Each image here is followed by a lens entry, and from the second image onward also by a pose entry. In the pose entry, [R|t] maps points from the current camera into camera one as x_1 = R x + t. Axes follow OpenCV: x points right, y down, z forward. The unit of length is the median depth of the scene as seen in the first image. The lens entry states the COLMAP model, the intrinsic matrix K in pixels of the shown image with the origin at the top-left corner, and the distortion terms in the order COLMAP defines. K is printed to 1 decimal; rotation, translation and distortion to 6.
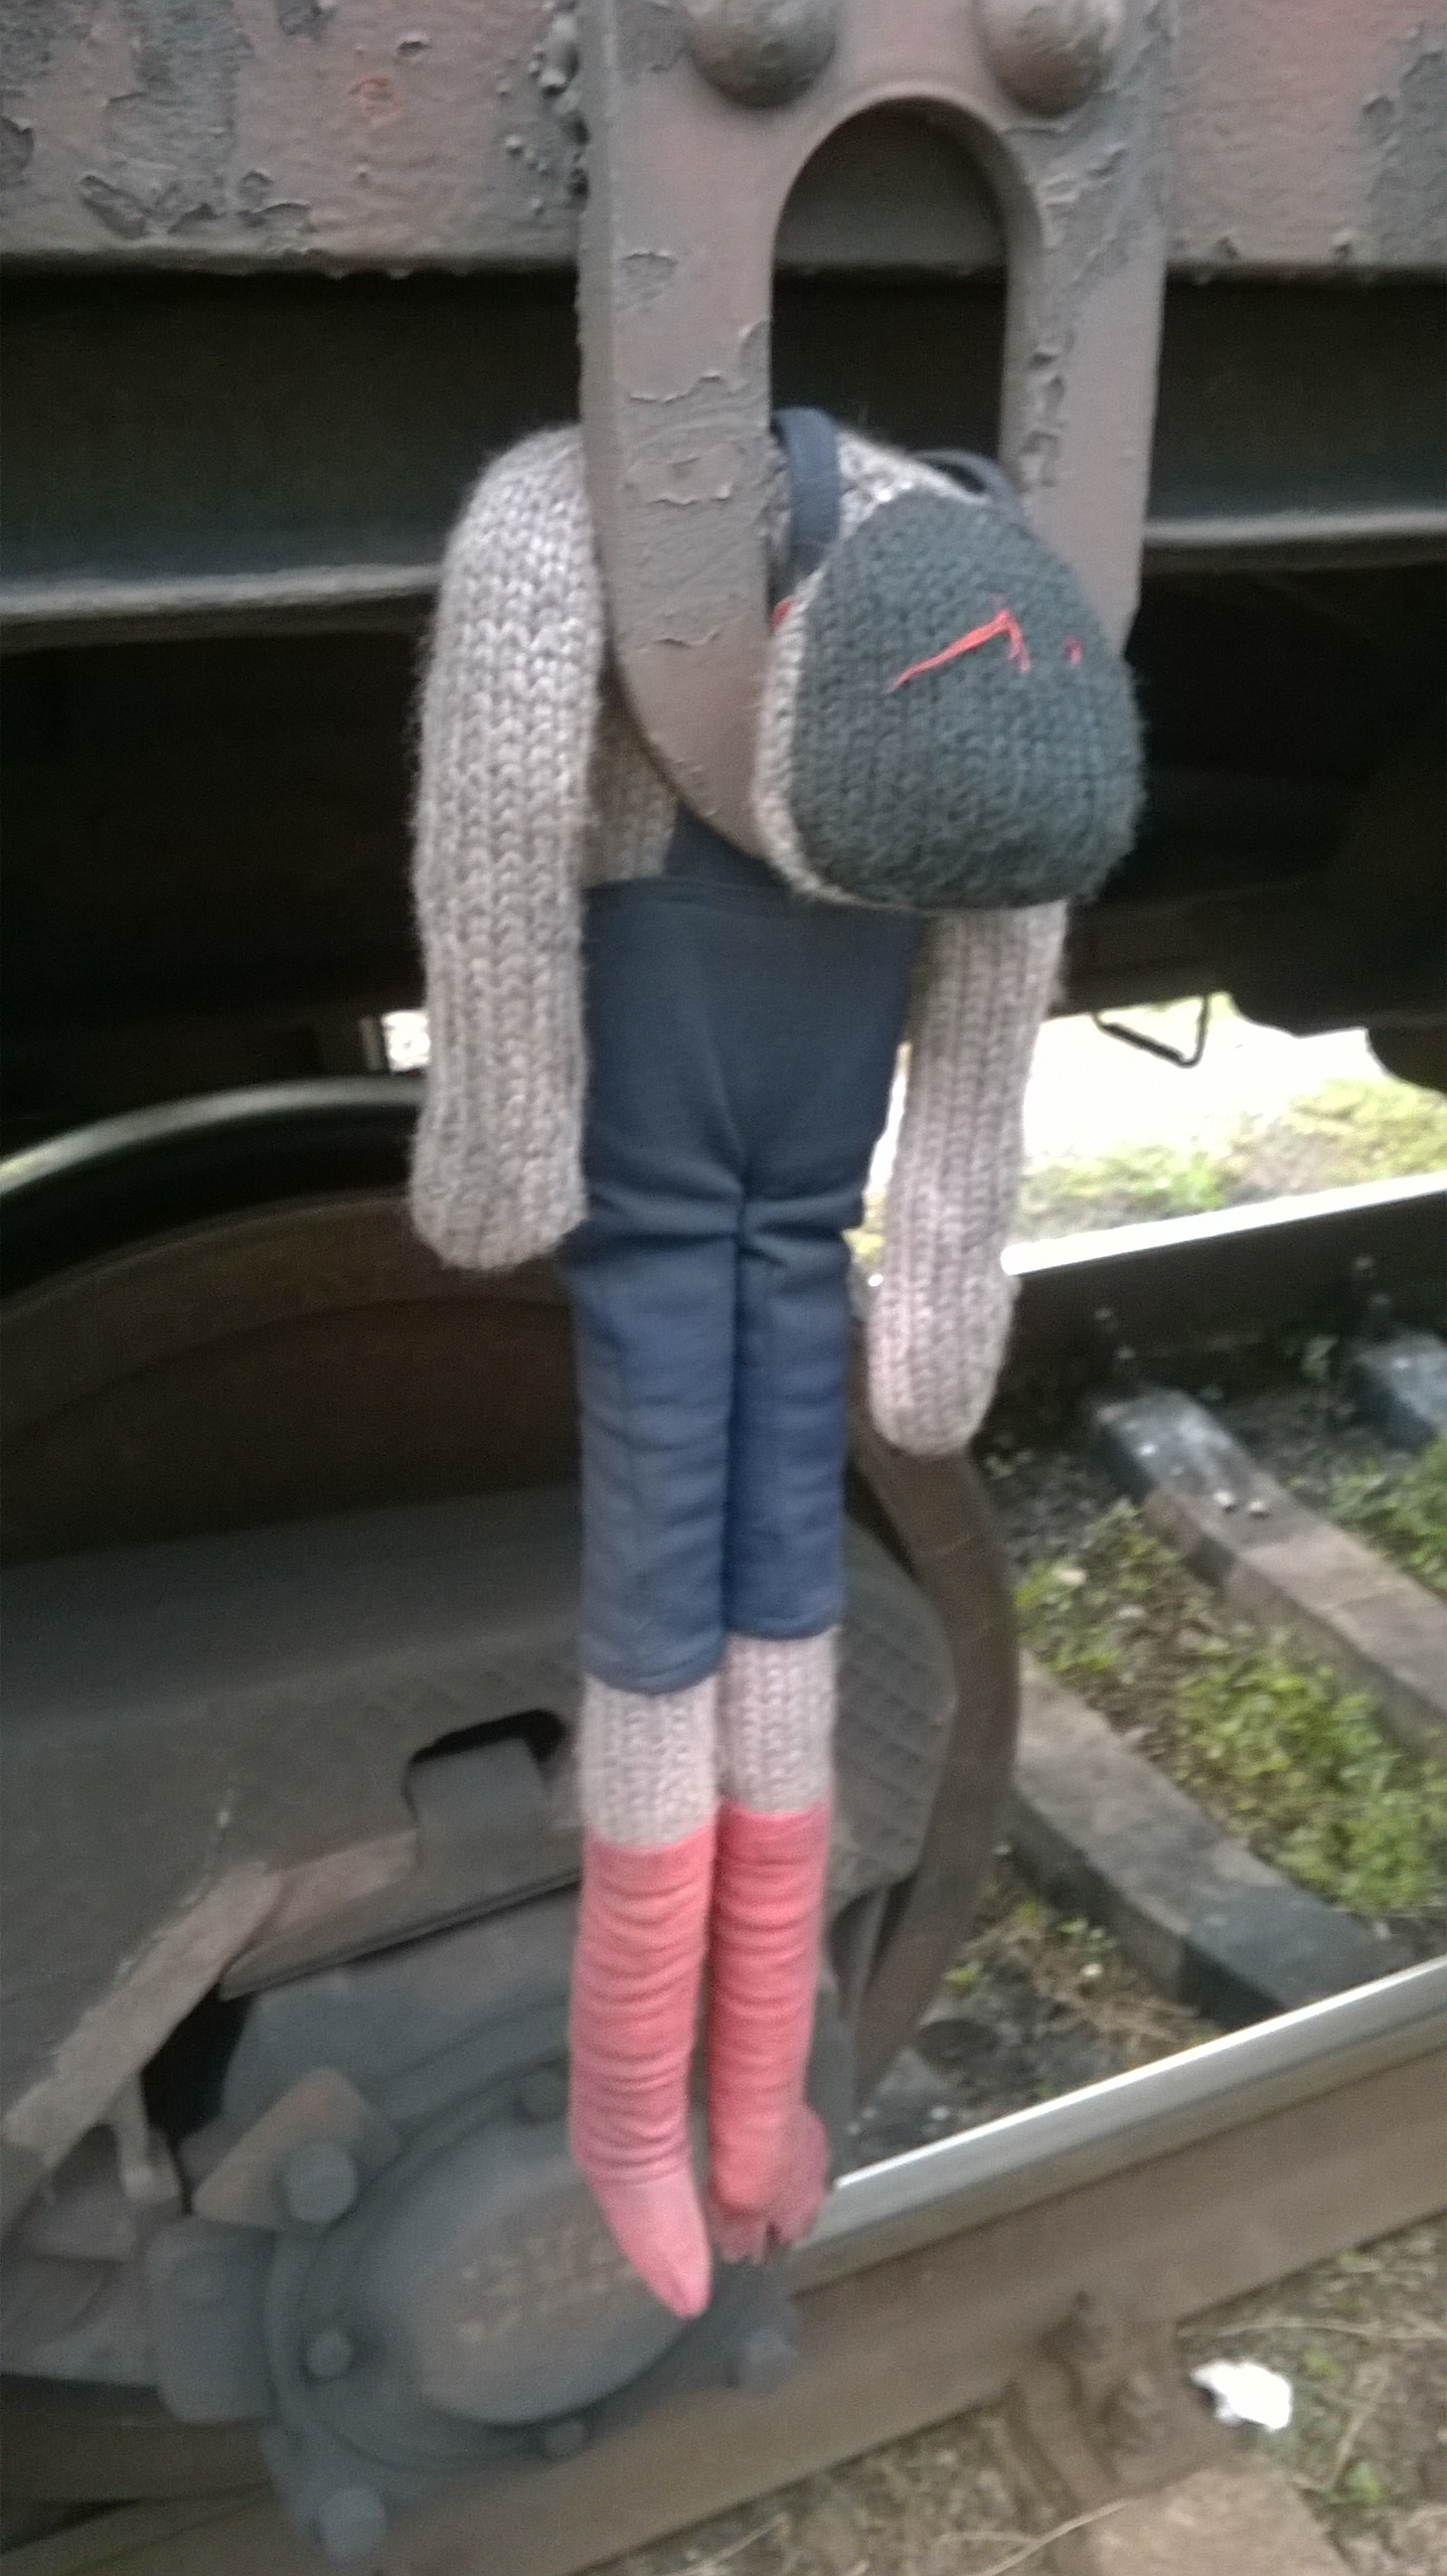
lens RADIAL K [[2208.0, 0, 722.4], [0, 2208.0, 1240.4], [0, 0, 1]] dist [0.045065, -0.176785]
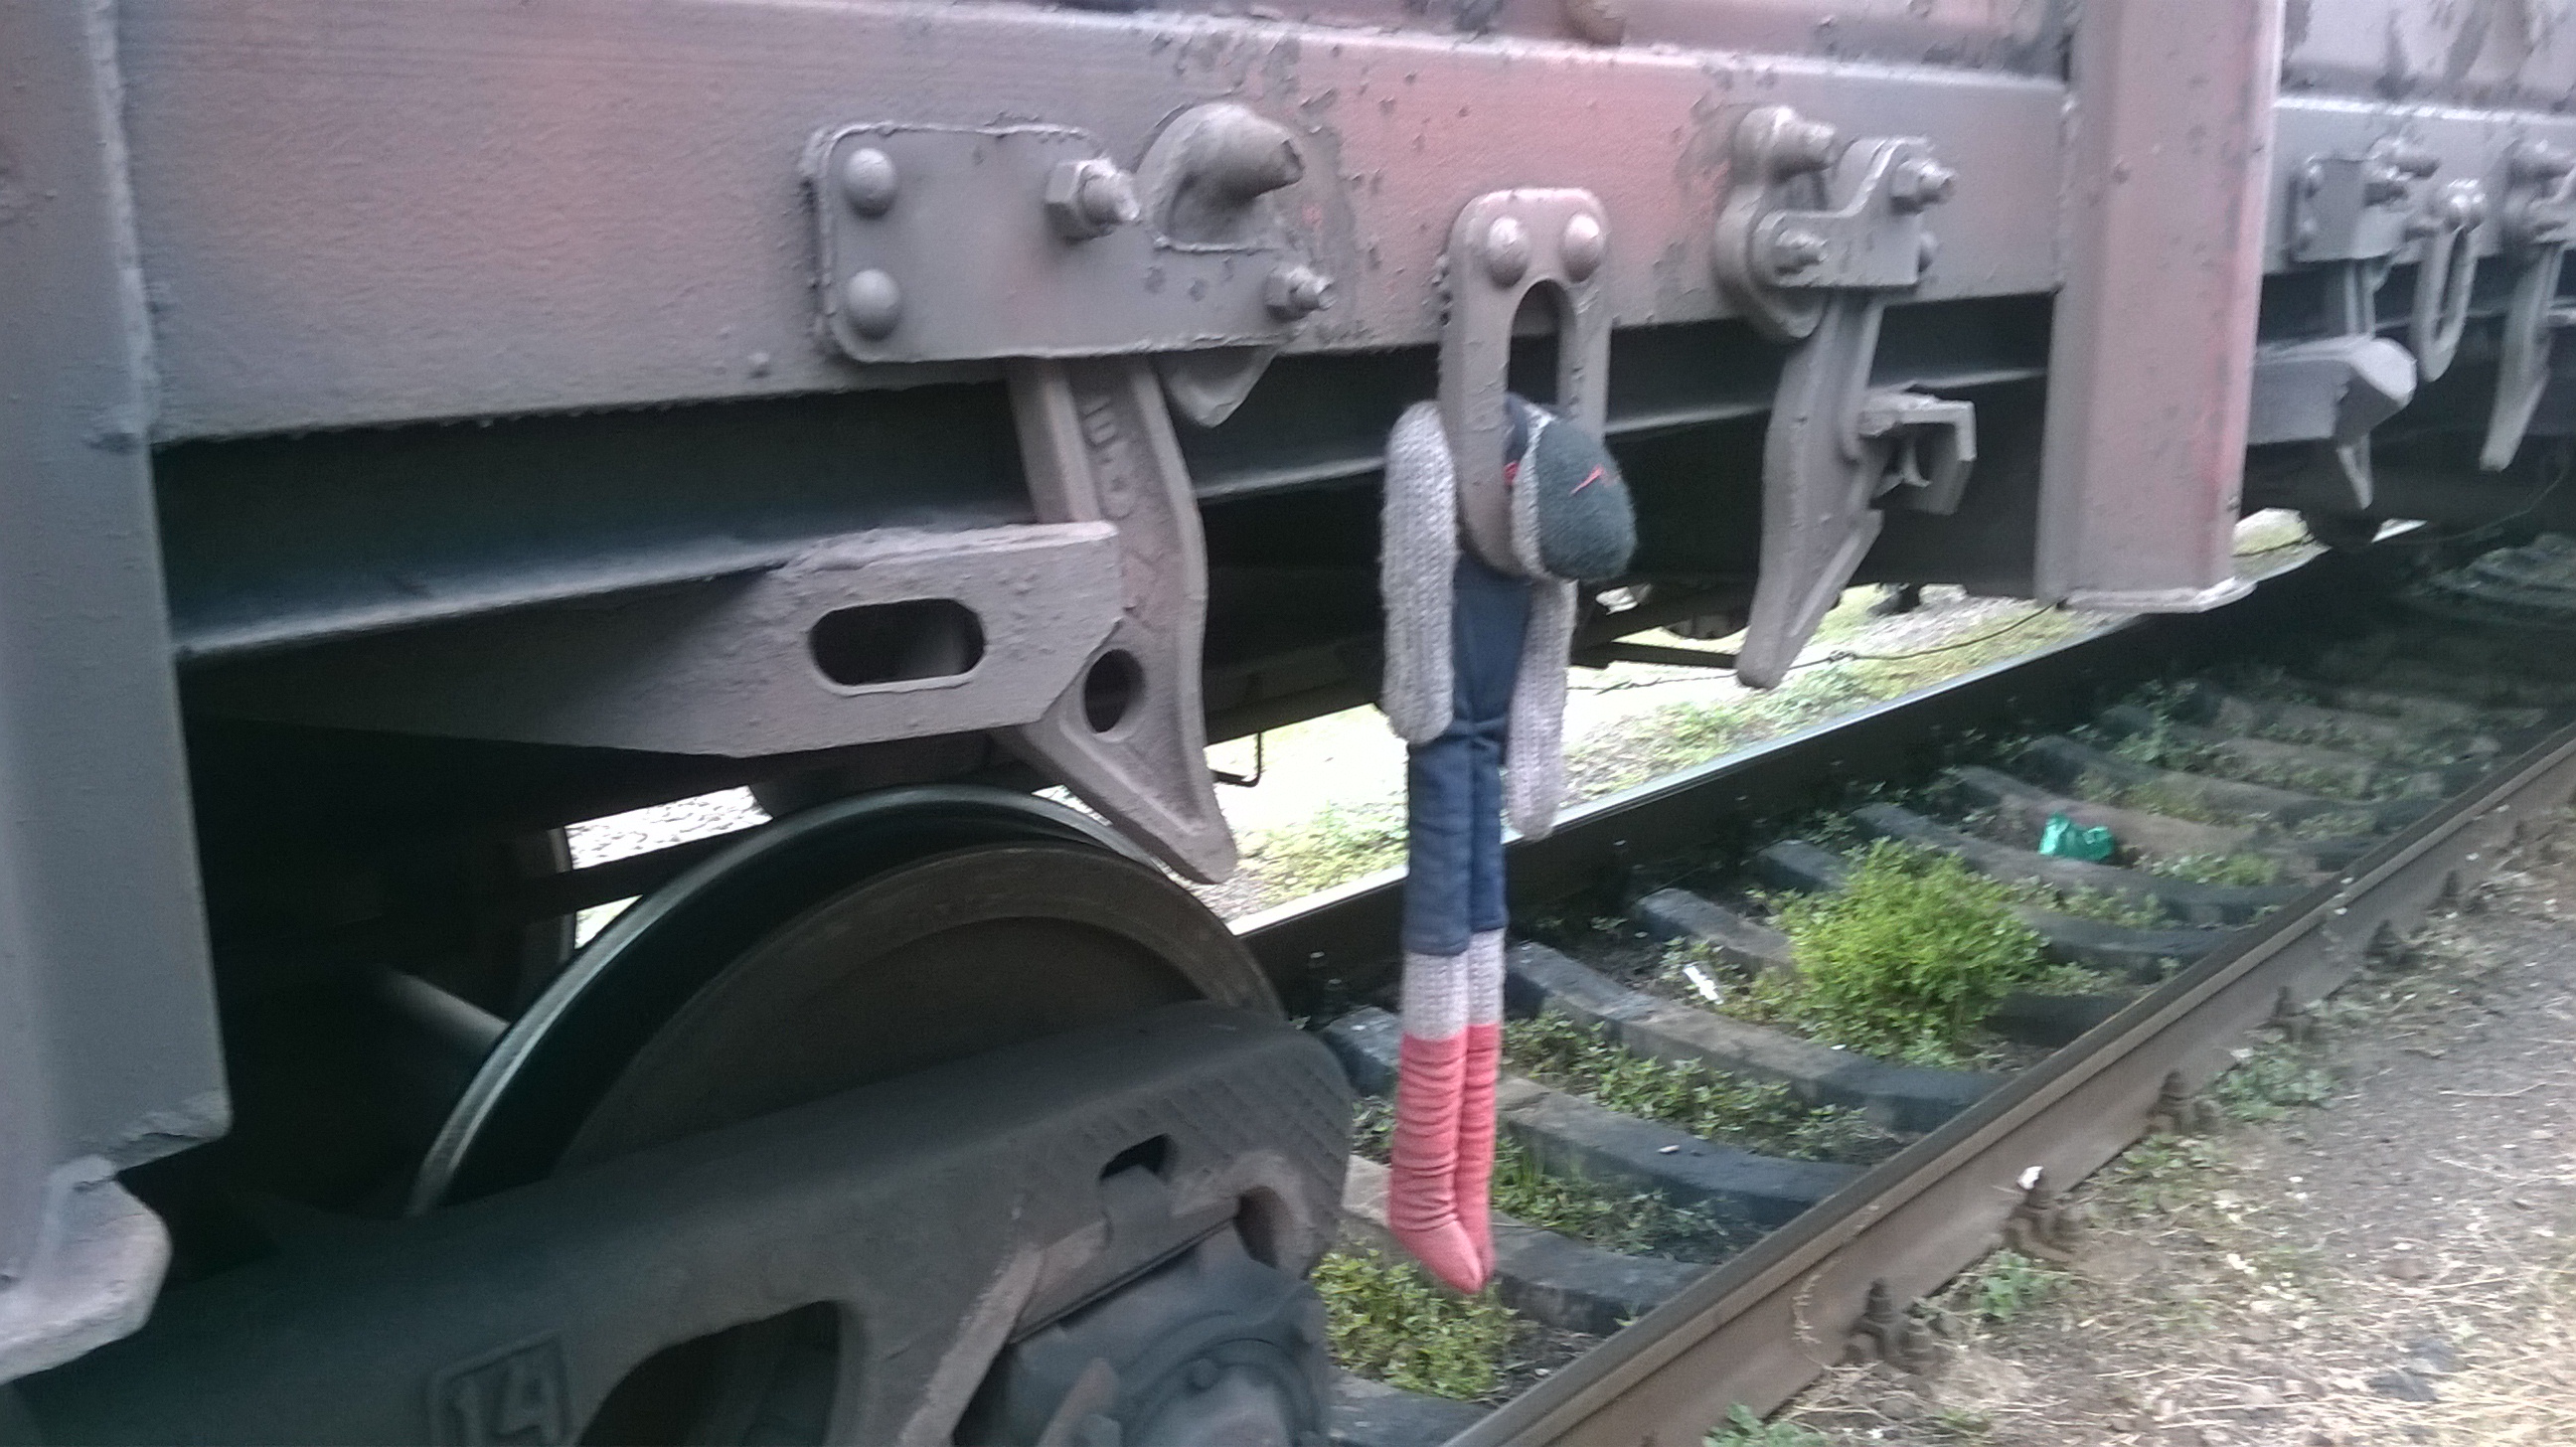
lens RADIAL K [[2208.0, 0, 1288.0], [0, 2208.0, 723.5], [0, 0, 1]] dist [0.045065, -0.176785]
pose [[0.925549, -0.090905, 0.367554, -0.604387], [0.149129, 0.979806, -0.133195, 0.156100], [-0.348024, 0.178091, 0.920415, -0.617598]]
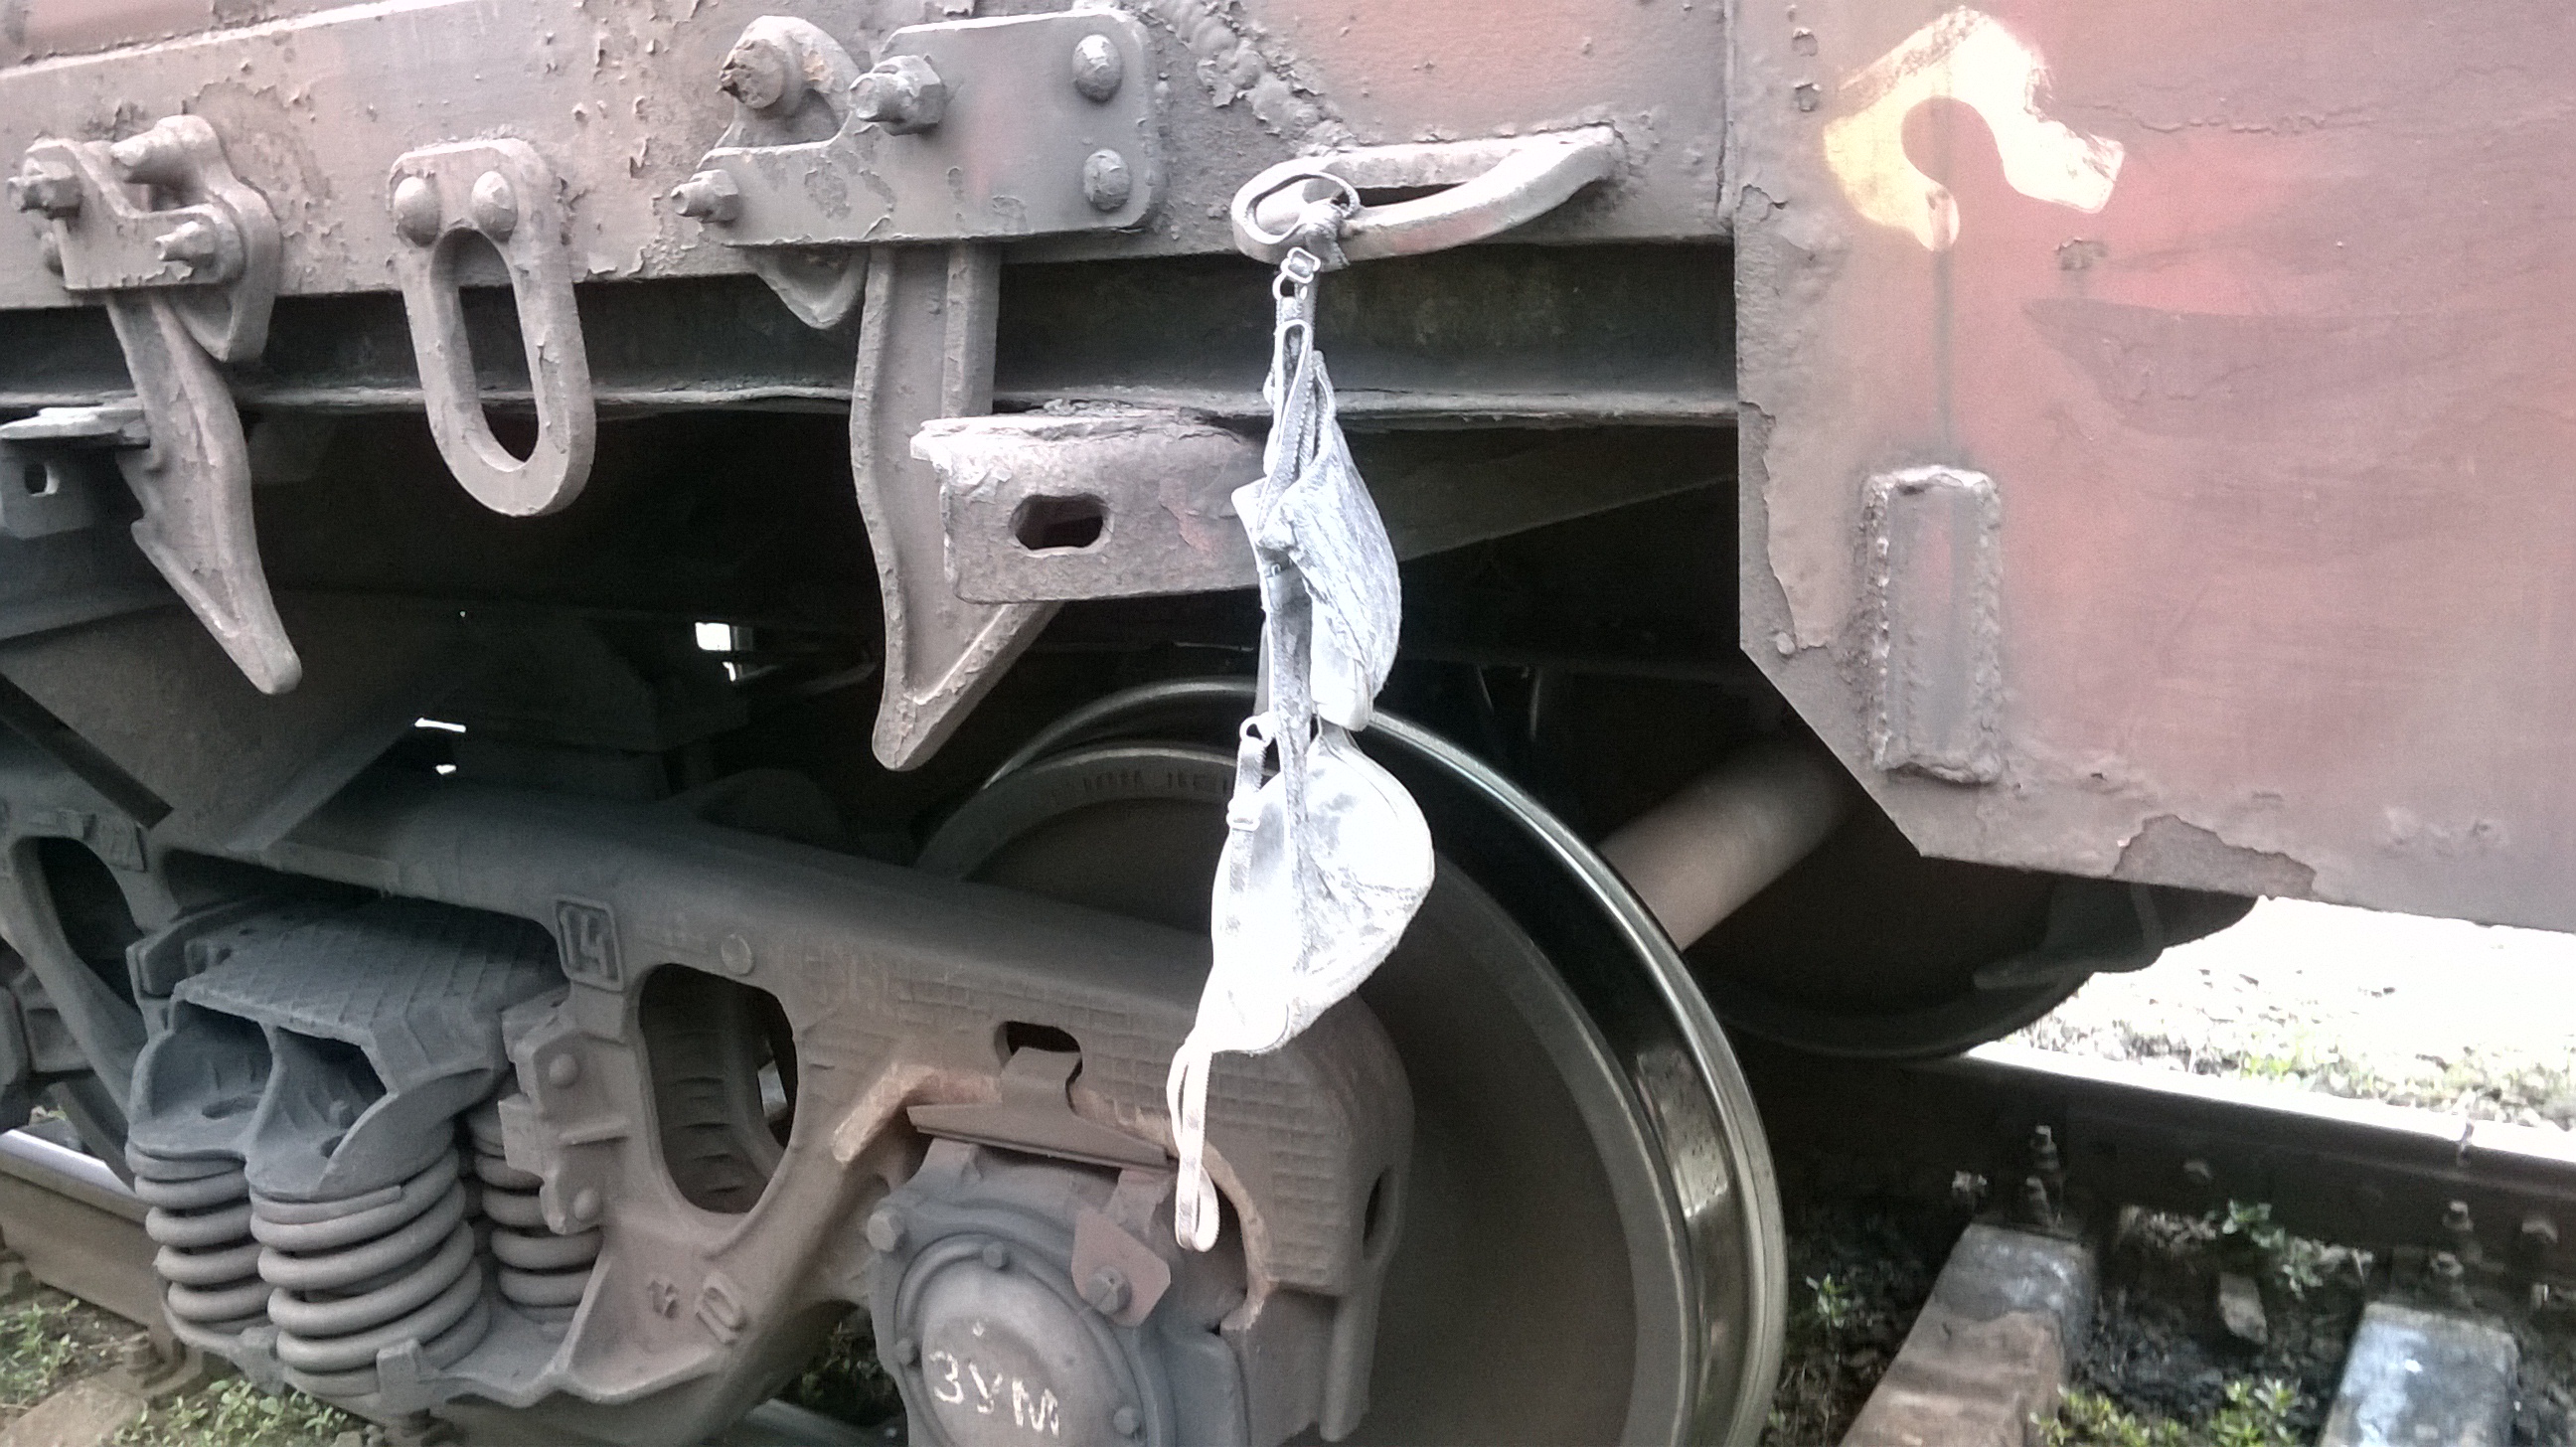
lens RADIAL K [[2208.0, 0, 1288.0], [0, 2208.0, 723.5], [0, 0, 1]] dist [0.045065, -0.176785]
pose [[0.533869, 0.201433, -0.821224, 1.386788], [-0.231619, 0.968901, 0.087083, -0.205729], [0.813226, 0.143720, 0.563922, 0.197069]]
